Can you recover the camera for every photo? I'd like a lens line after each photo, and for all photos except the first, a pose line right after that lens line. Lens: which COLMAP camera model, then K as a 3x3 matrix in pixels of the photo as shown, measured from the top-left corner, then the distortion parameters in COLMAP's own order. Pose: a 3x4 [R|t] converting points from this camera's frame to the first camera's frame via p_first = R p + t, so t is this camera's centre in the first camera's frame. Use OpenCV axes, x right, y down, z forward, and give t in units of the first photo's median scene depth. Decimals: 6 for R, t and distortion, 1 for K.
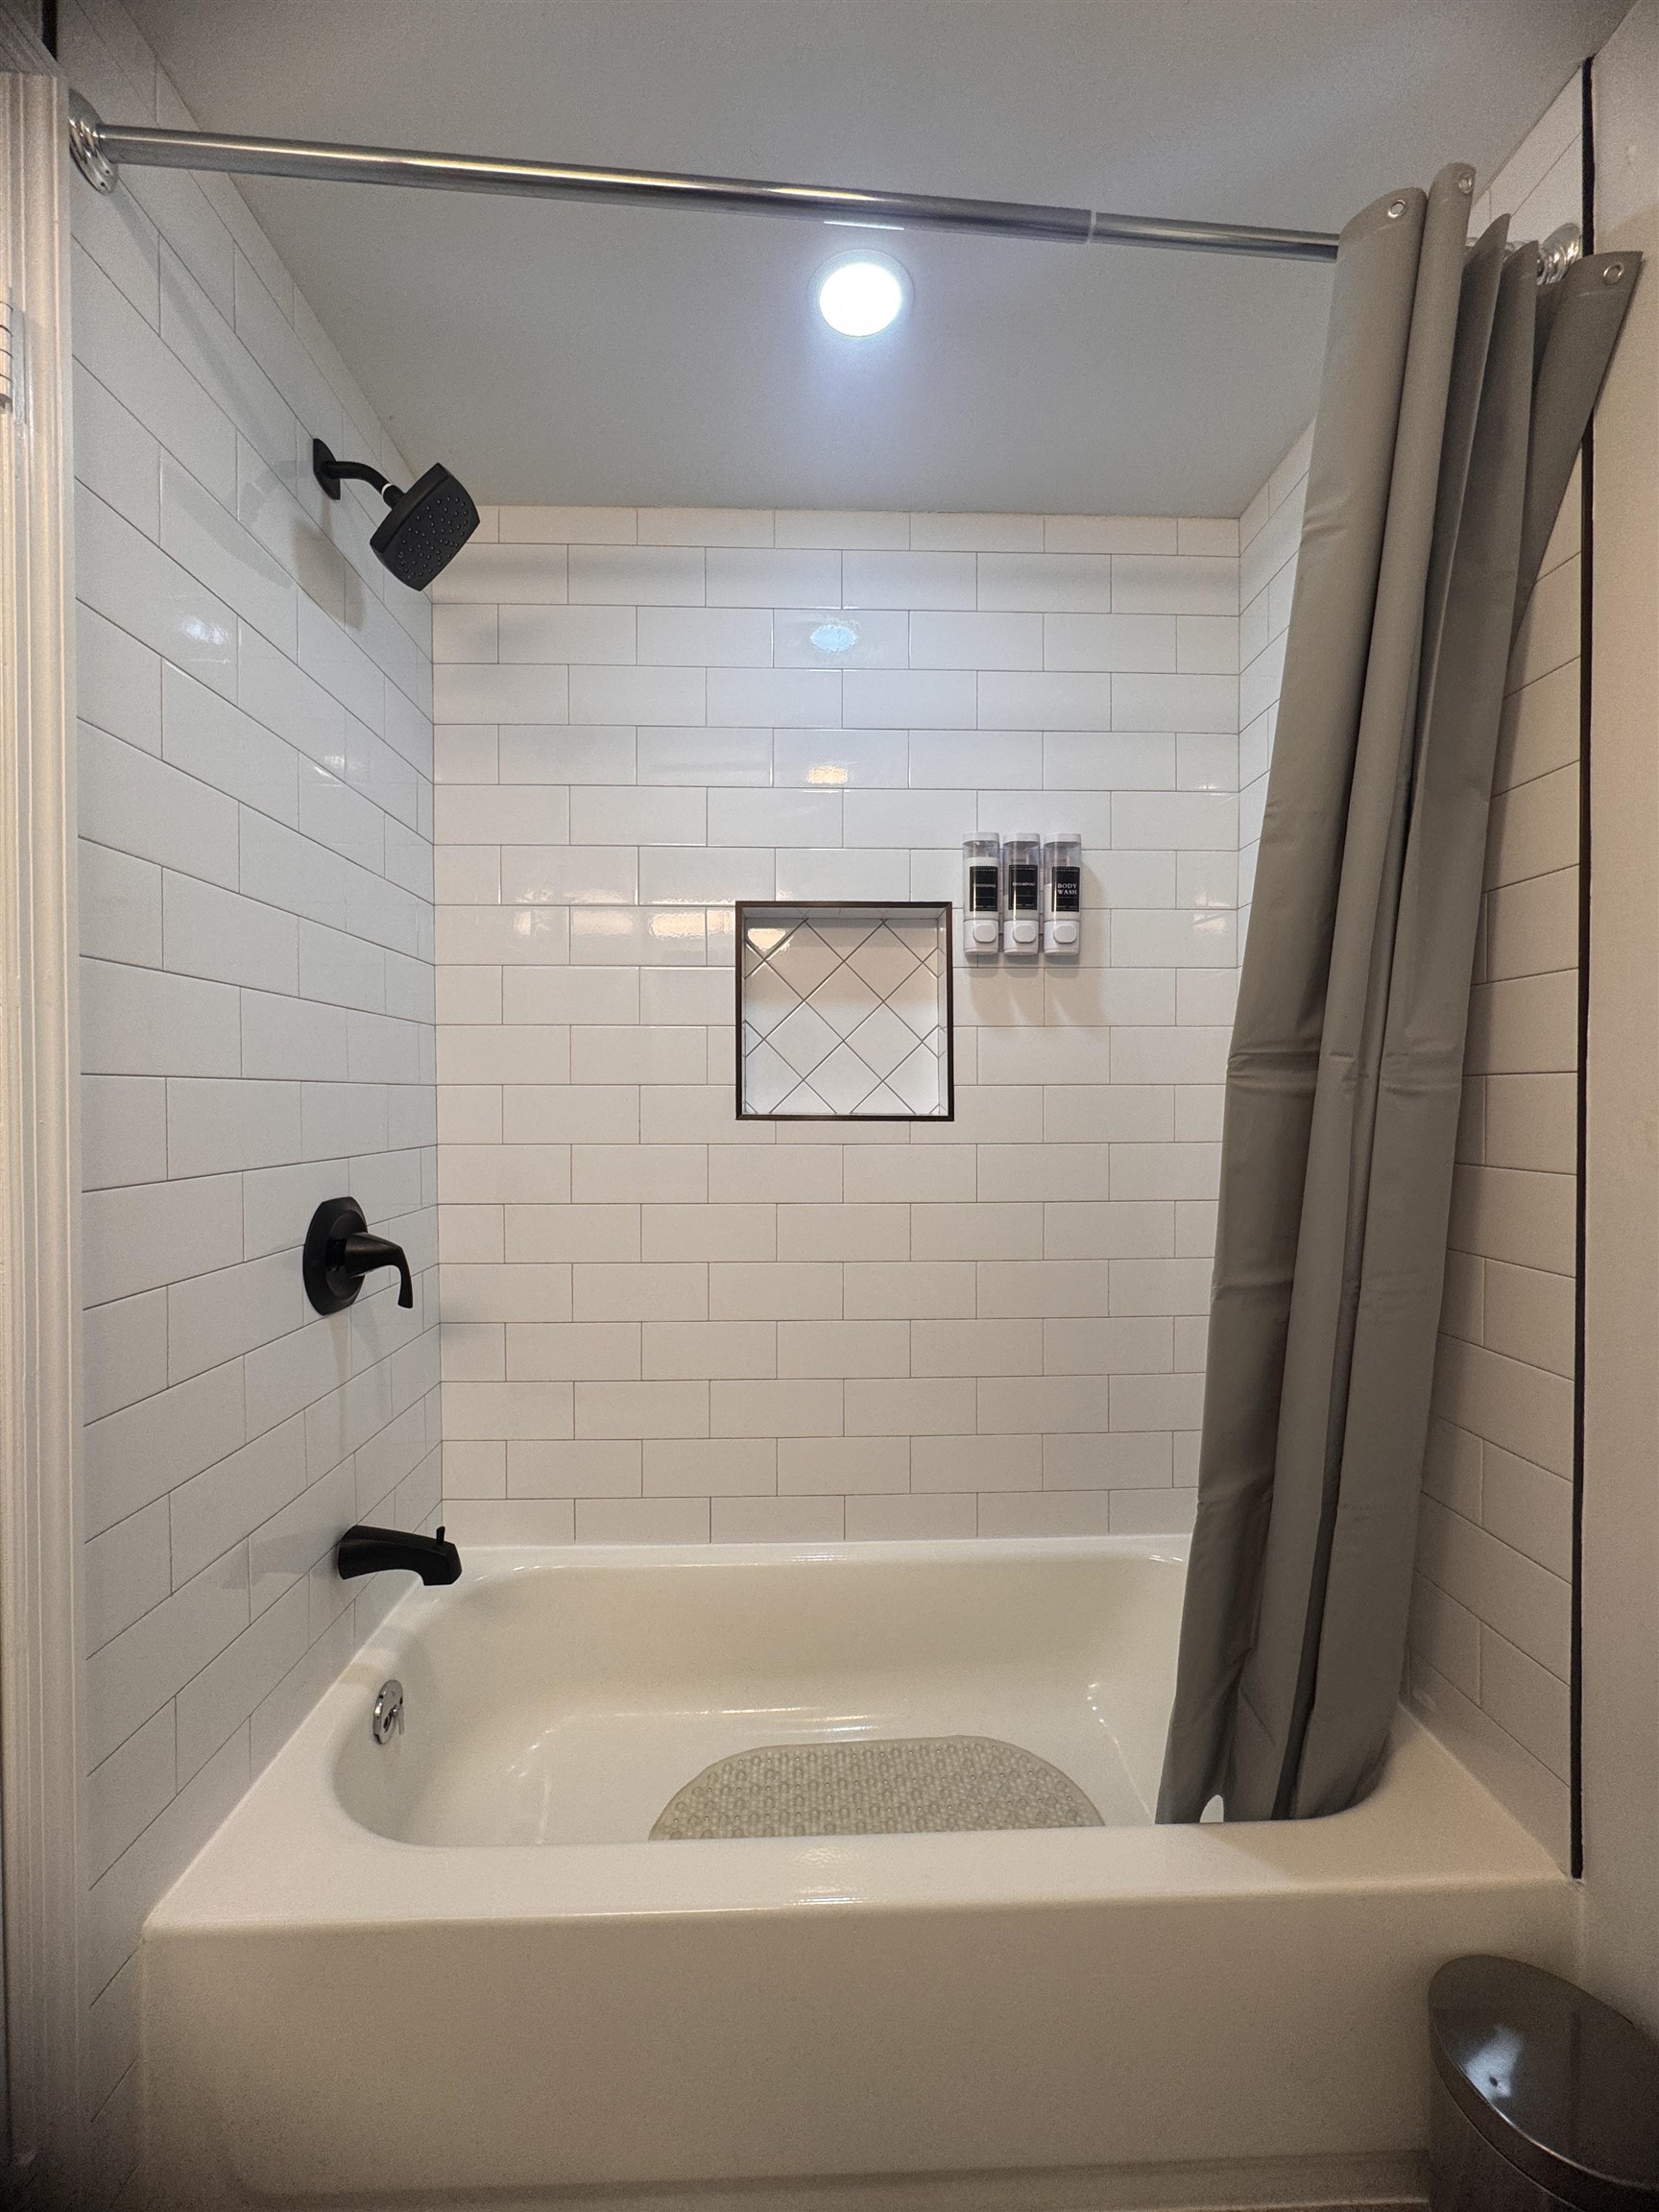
lens RADIAL K [[880.1, 0, 824.6], [0, 880.1, 1107.7], [0, 0, 1]] dist [-0.004081, -0.000005]
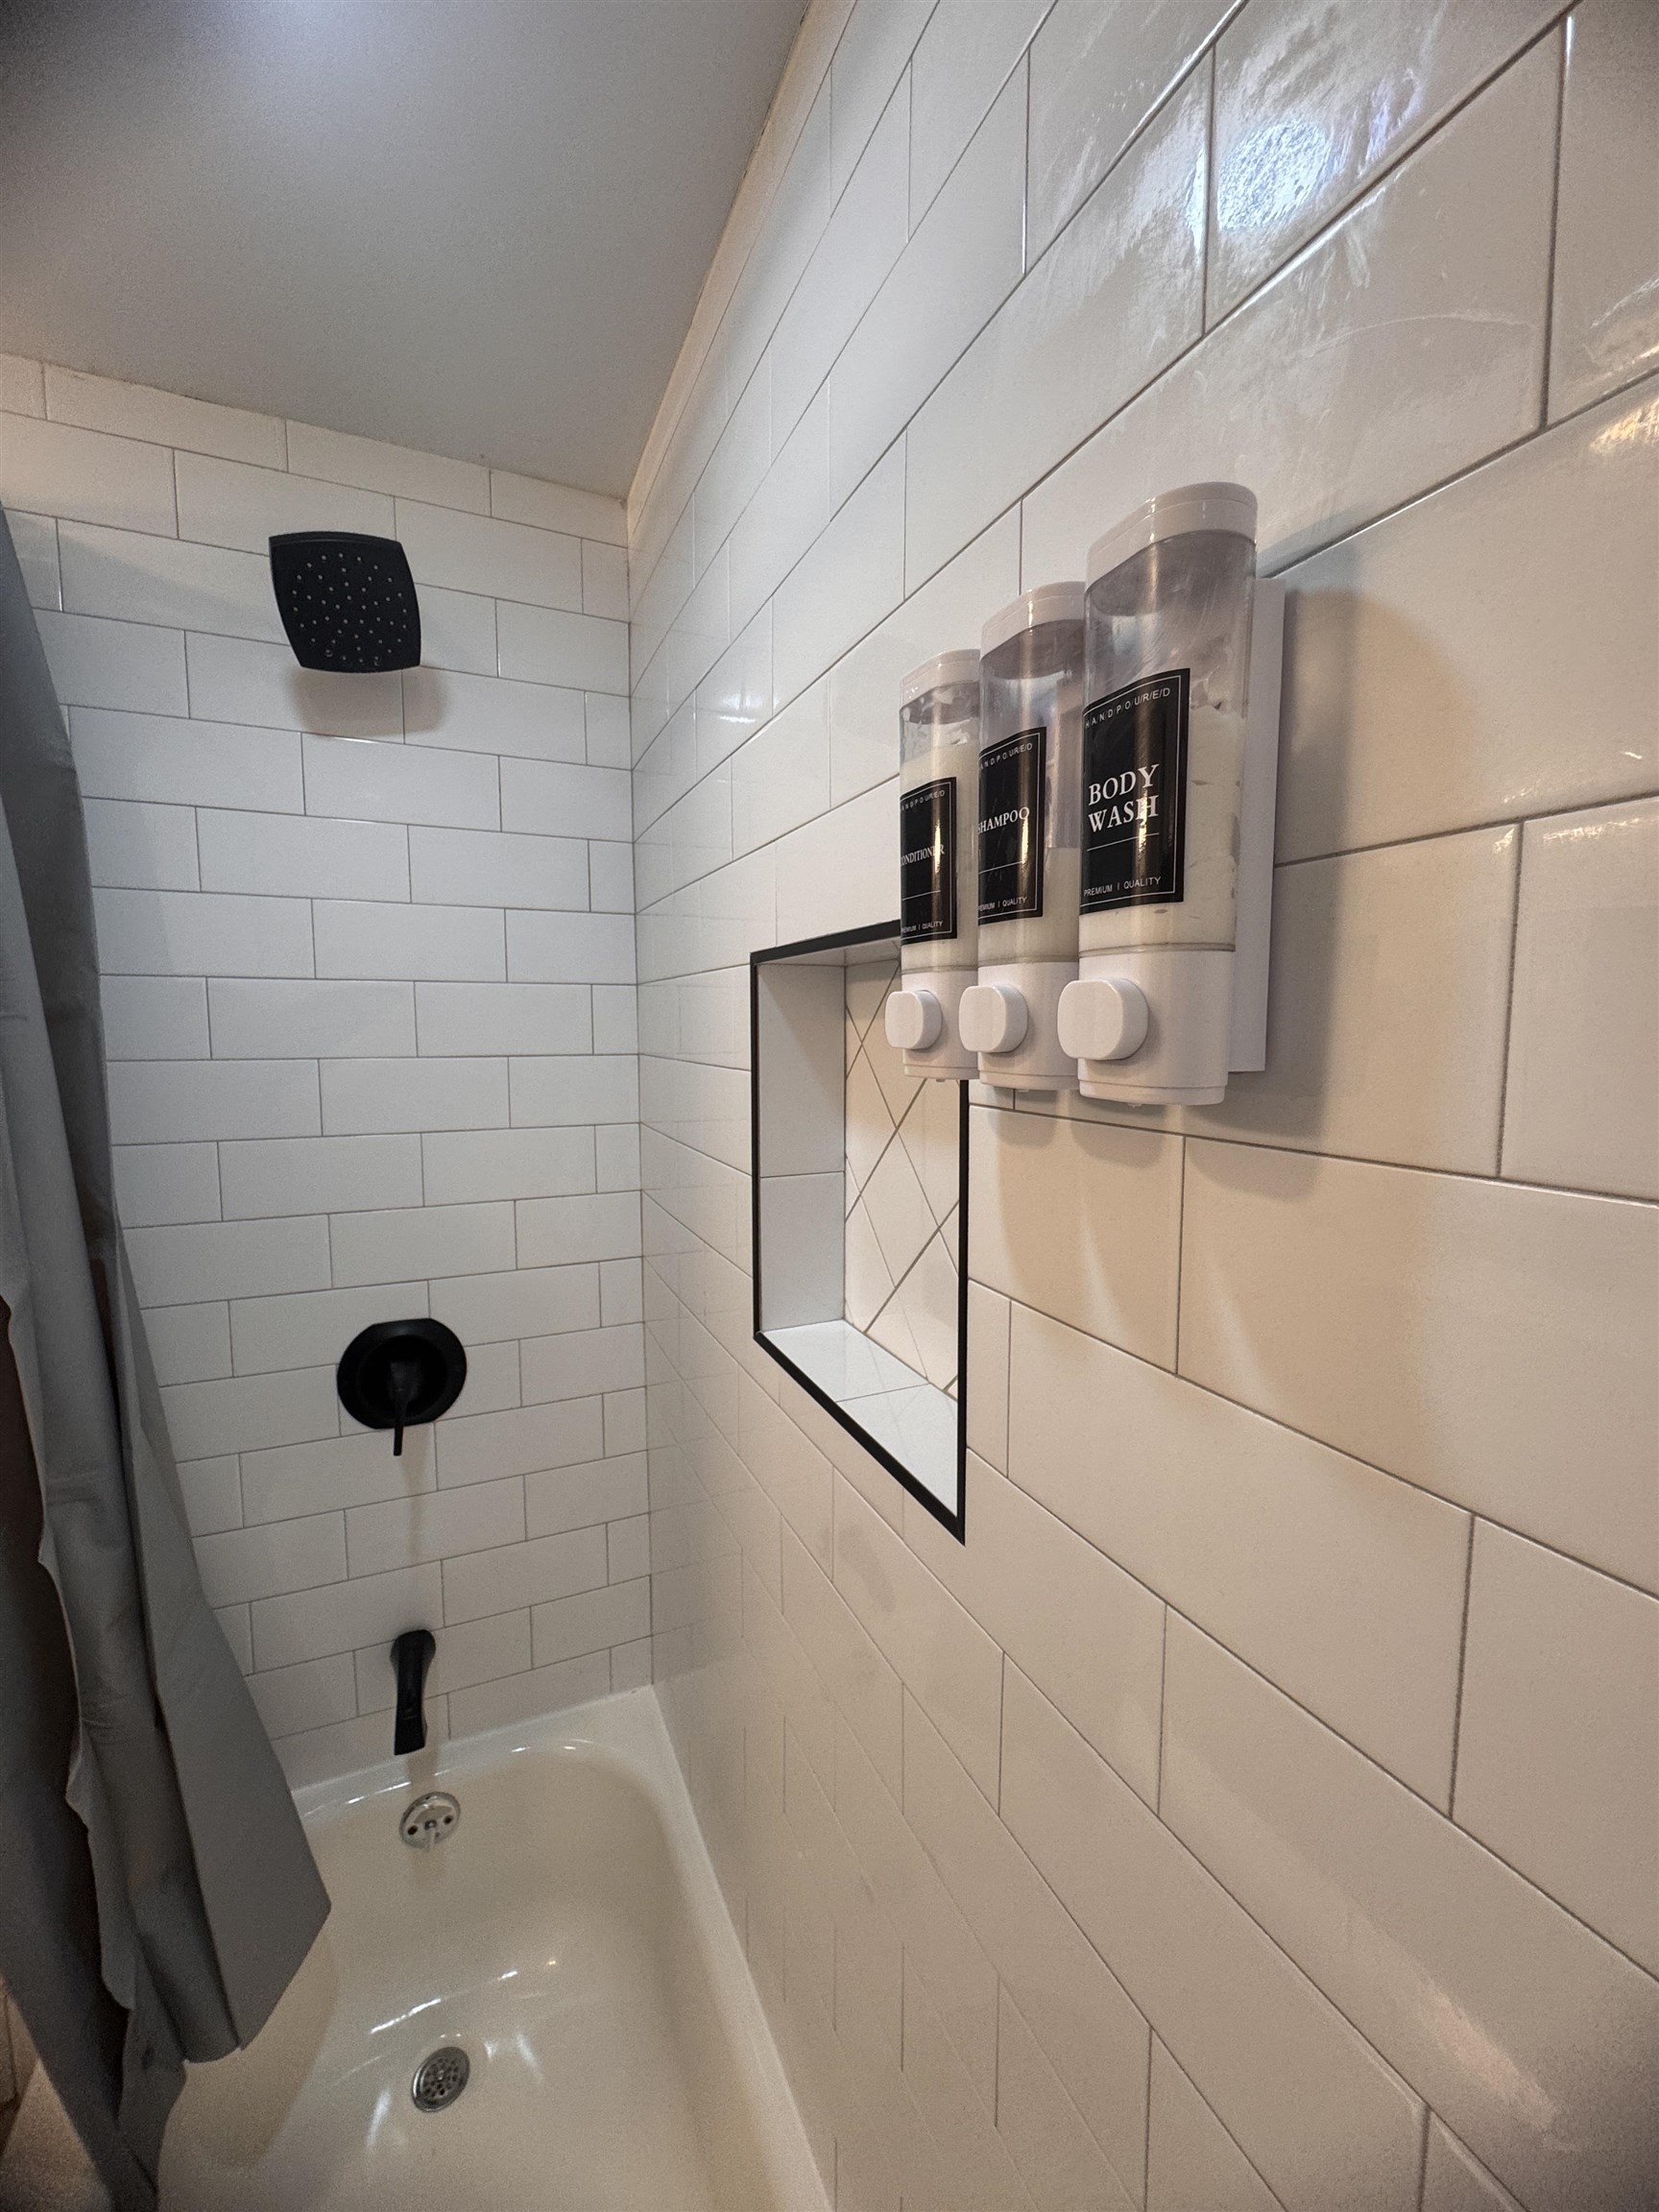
lens RADIAL K [[880.1, 0, 824.6], [0, 880.1, 1107.7], [0, 0, 1]] dist [-0.004081, -0.000005]
pose [[0.384159, 0.089750, -0.918894, 0.443470], [-0.008534, 0.995567, 0.093671, -0.194710], [0.923228, -0.028143, 0.383222, 0.851781]]
